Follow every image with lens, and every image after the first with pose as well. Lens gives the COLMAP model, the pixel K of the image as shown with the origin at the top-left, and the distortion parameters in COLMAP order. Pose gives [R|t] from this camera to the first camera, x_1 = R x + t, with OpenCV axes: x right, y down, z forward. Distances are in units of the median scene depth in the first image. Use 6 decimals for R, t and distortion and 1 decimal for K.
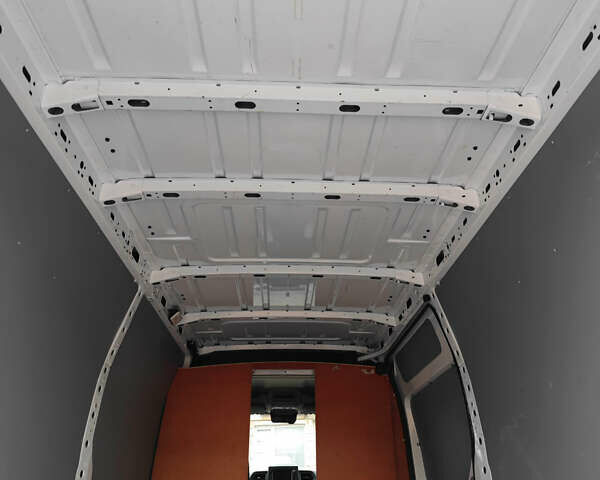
lens RADIAL K [[517.5, 0, 307.6], [0, 517.5, 239.1], [0, 0, 1]] dist [0.049883, -0.003526]
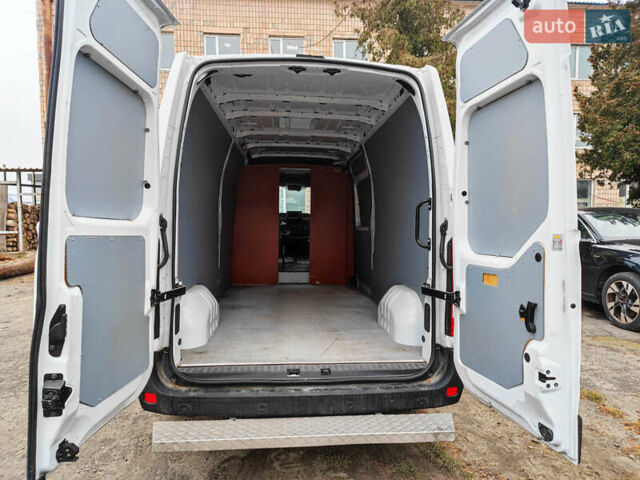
lens RADIAL K [[455.3, 0, 320.0], [0, 455.3, 240.0], [0, 0, 1]] dist [0.038697, -0.002448]
pose [[0.999330, 0.022541, 0.028822, 0.005993], [-0.033476, 0.881212, 0.471535, -0.433500], [-0.014769, -0.472184, 0.881376, -0.876477]]
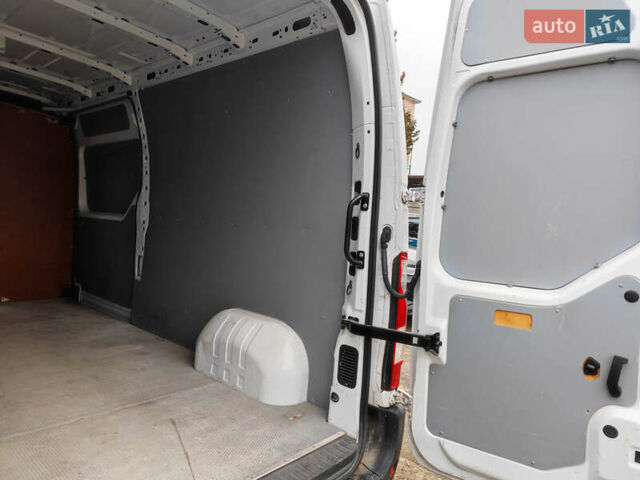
lens RADIAL K [[455.3, 0, 320.0], [0, 455.3, 240.0], [0, 0, 1]] dist [0.038697, -0.002448]
pose [[0.693870, 0.043613, 0.718778, -0.296217], [-0.393420, 0.858985, 0.327666, -0.159125], [-0.603129, -0.510140, 0.613182, -0.309160]]
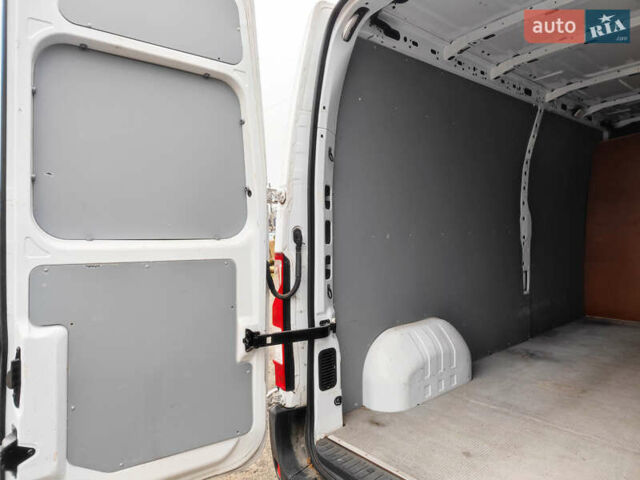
lens RADIAL K [[435.2, 0, 310.6], [0, 435.2, 238.6], [0, 0, 1]] dist [0.030078, -0.001550]
pose [[0.593518, 0.003087, -0.804815, 0.295532], [0.375412, 0.883477, 0.280240, -0.167105], [0.711900, -0.468465, 0.523201, -0.310730]]
